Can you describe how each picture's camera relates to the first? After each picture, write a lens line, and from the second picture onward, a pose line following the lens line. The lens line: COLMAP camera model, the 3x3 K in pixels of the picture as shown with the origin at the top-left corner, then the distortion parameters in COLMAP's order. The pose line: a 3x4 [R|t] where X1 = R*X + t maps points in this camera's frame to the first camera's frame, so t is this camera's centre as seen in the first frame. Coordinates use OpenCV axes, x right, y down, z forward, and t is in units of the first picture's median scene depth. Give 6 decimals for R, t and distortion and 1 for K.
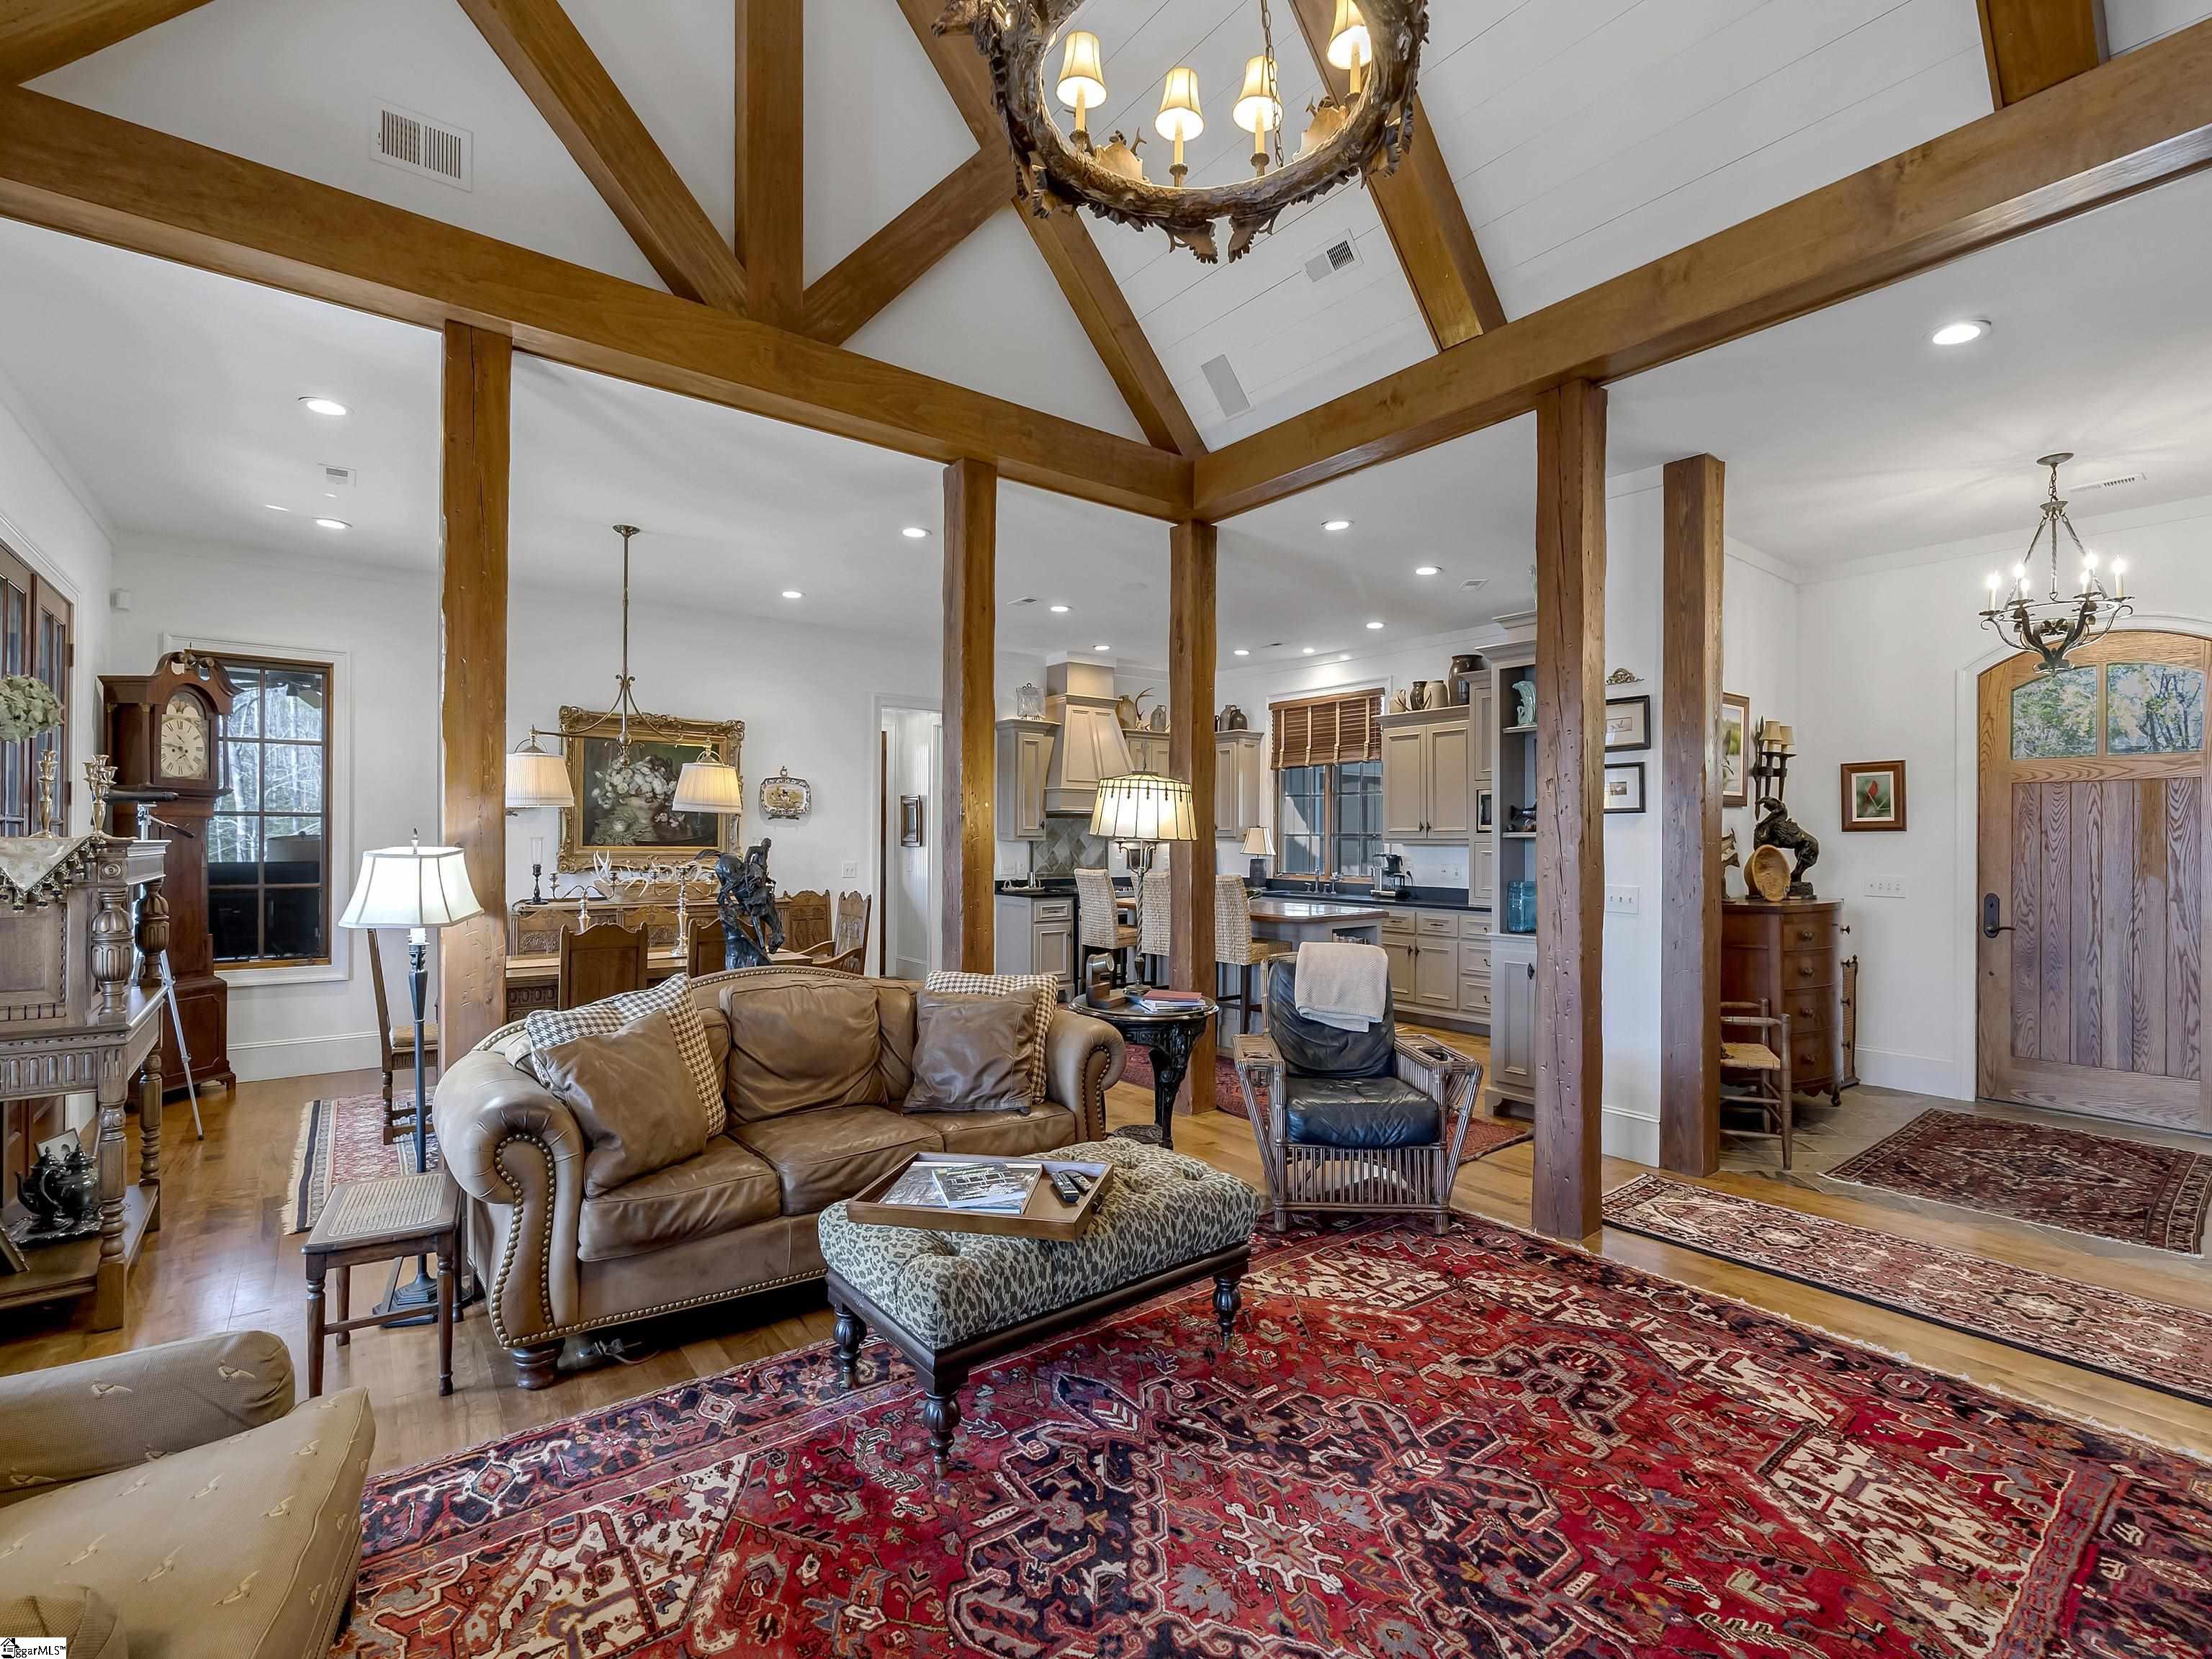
lens RADIAL K [[1001.5, 0, 1108.7], [0, 1001.5, 832.8], [0, 0, 1]] dist [-0.011872, 0.003031]
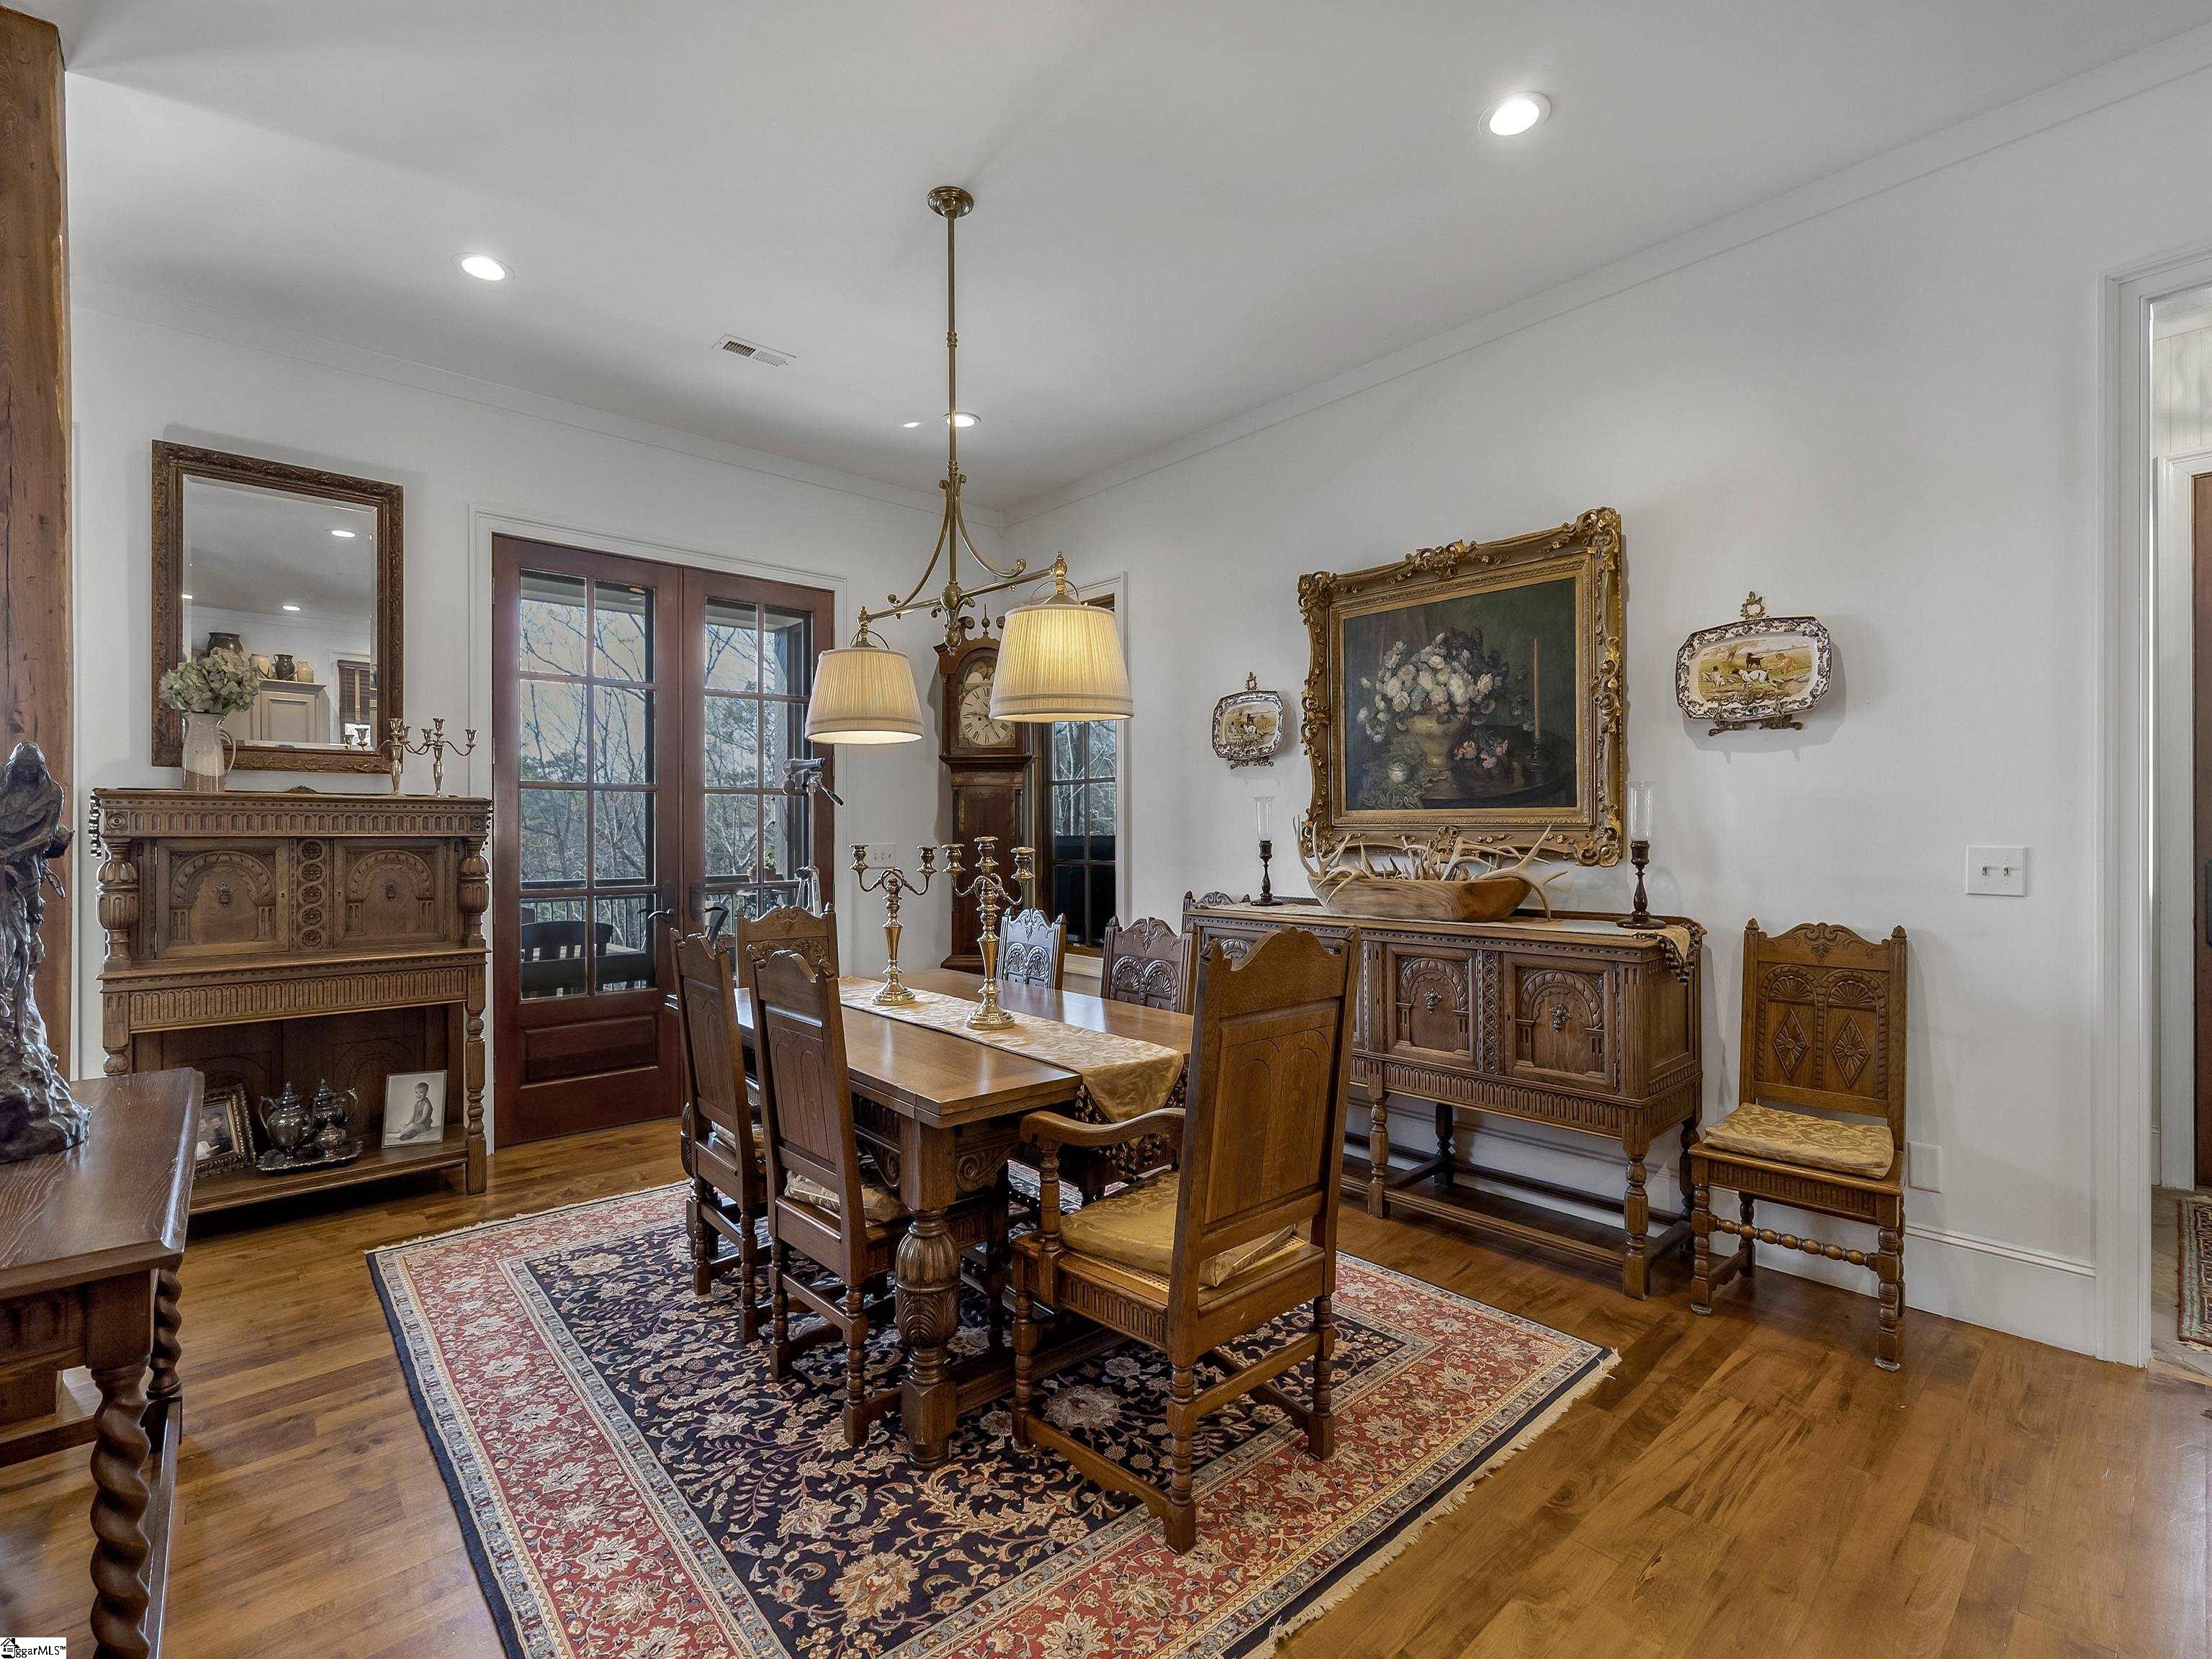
lens RADIAL K [[1001.5, 0, 1116.6], [0, 1001.5, 836.9], [0, 0, 1]] dist [-0.011872, 0.003031]
pose [[0.069973, -0.002529, -0.997546, 0.052534], [0.010934, 0.999939, -0.001768, 0.035600], [0.997489, -0.010784, 0.069996, 1.049111]]
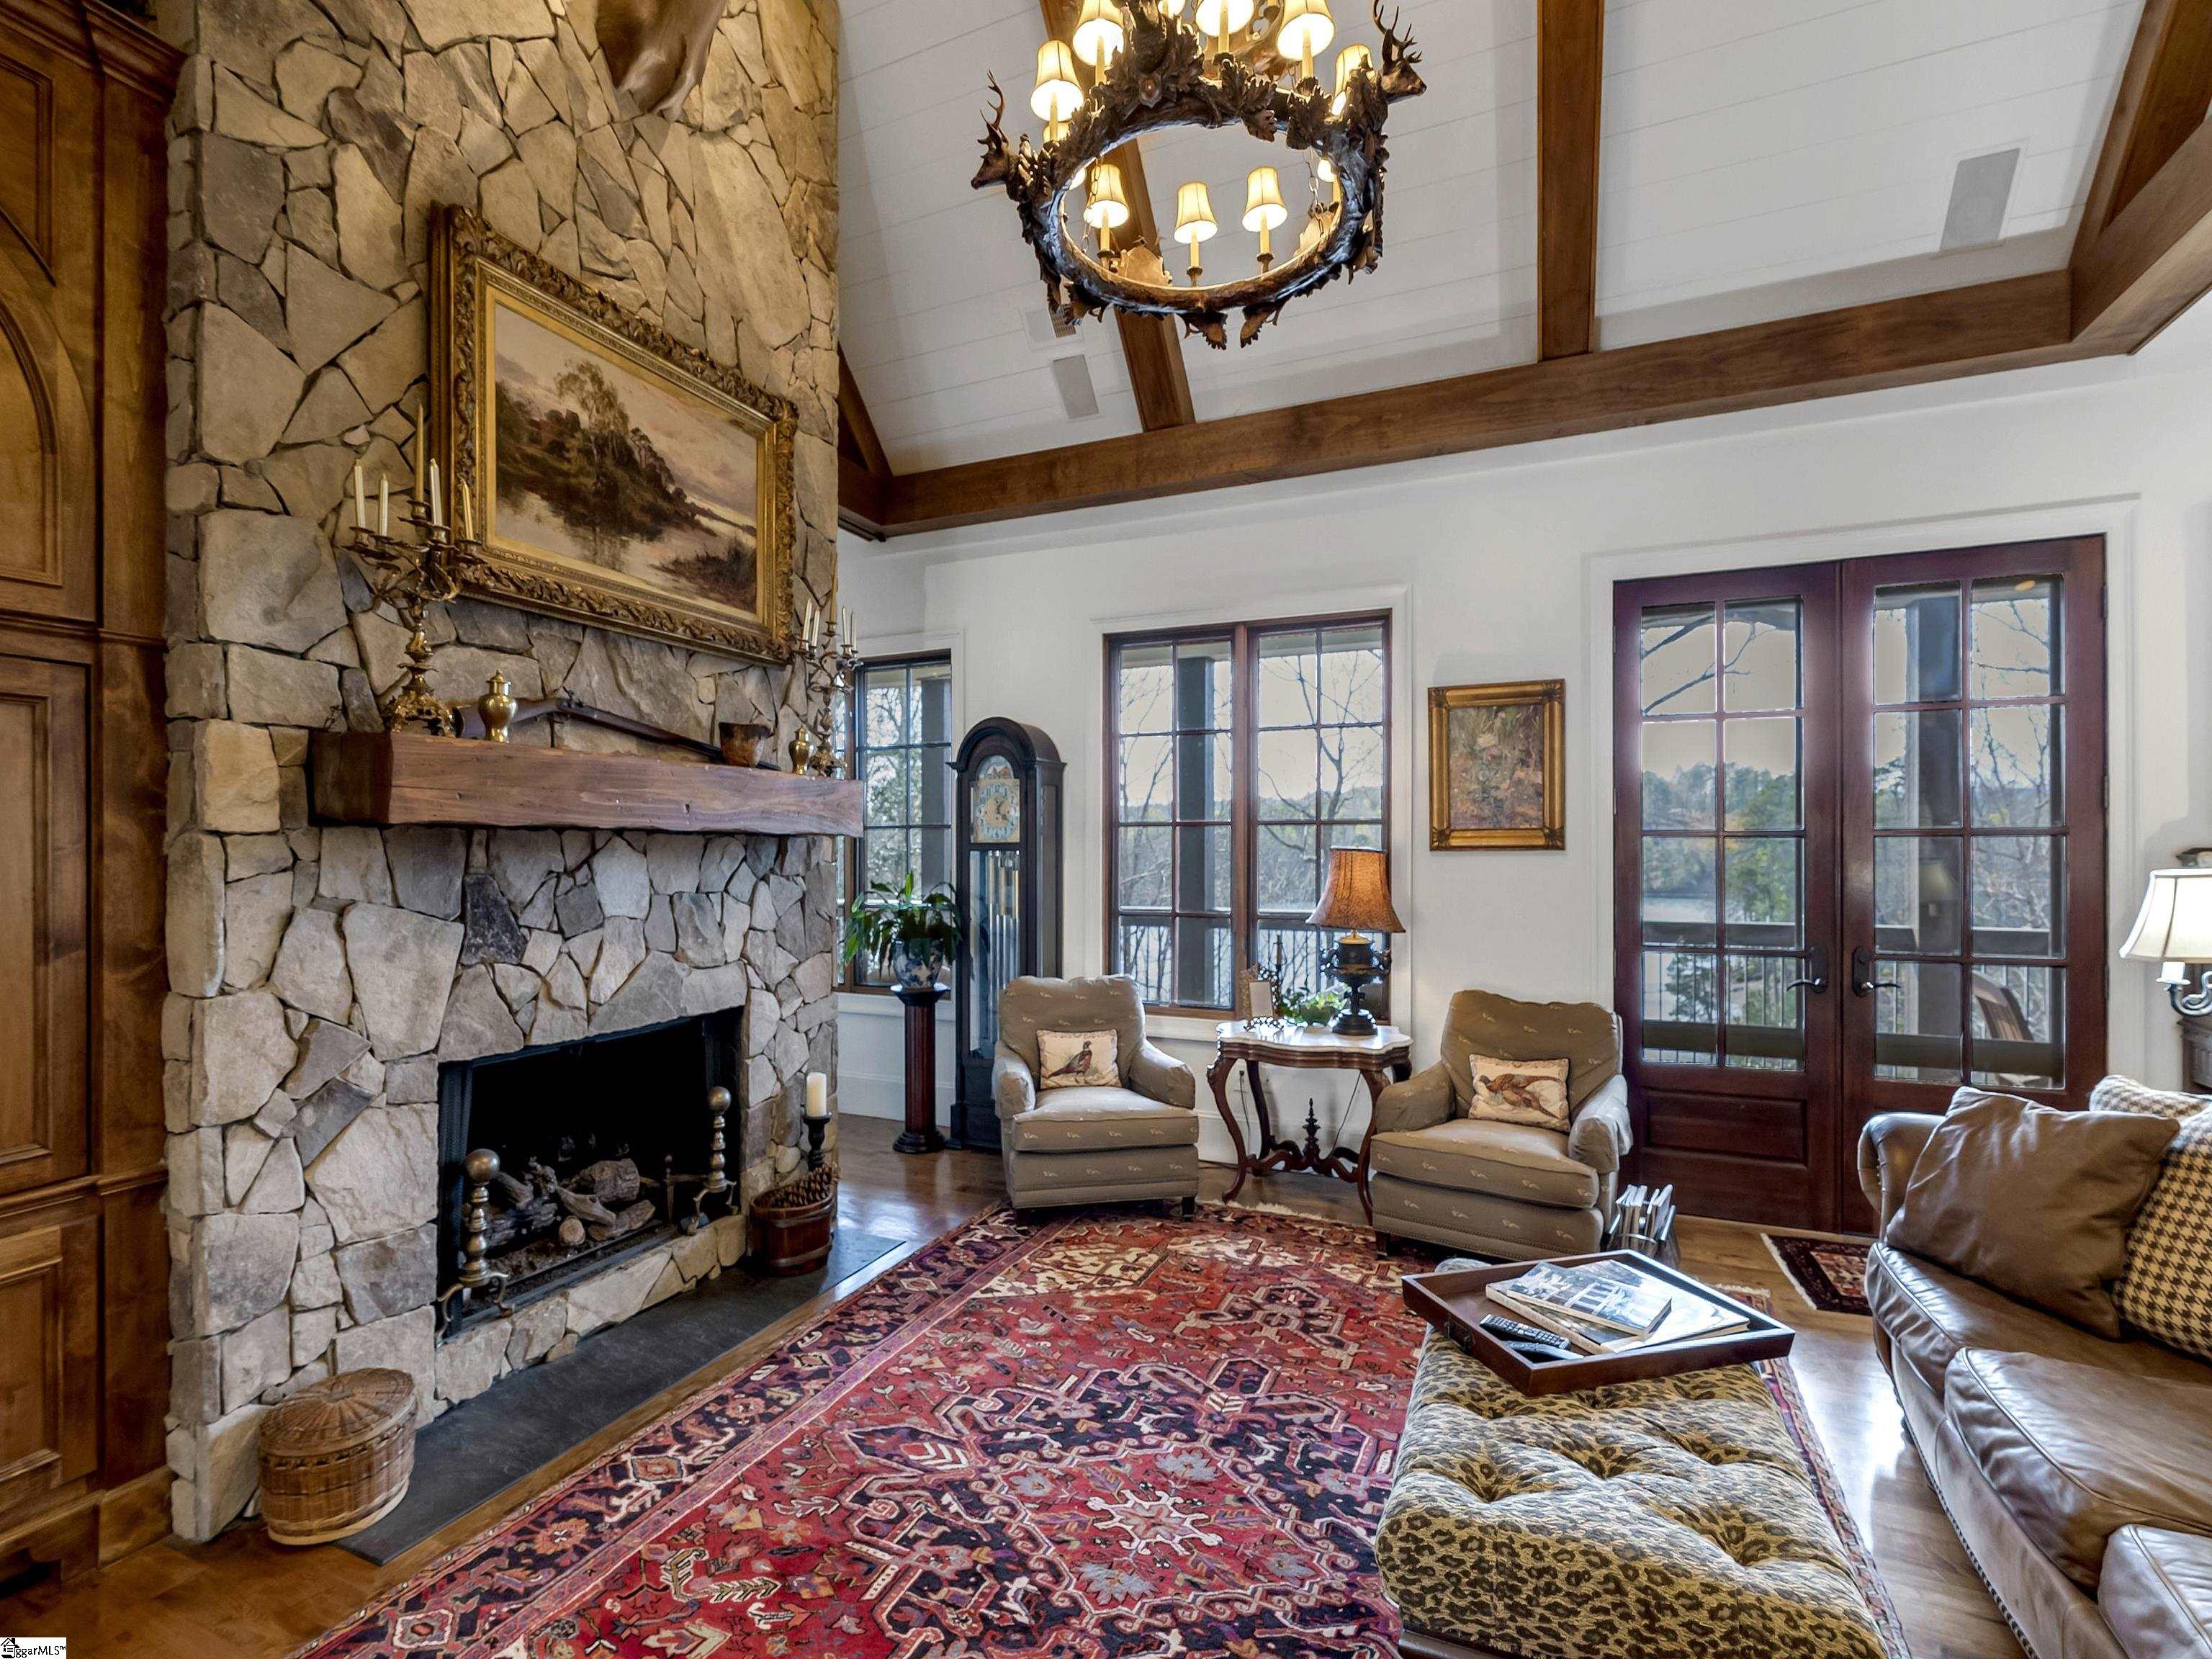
lens RADIAL K [[1001.5, 0, 1103.1], [0, 1001.5, 846.2], [0, 0, 1]] dist [-0.011872, 0.003031]
pose [[-0.881306, -0.005027, -0.472519, 0.266222], [0.000226, 0.999939, -0.011059, 0.004013], [0.472546, -0.009853, -0.881251, 0.705494]]
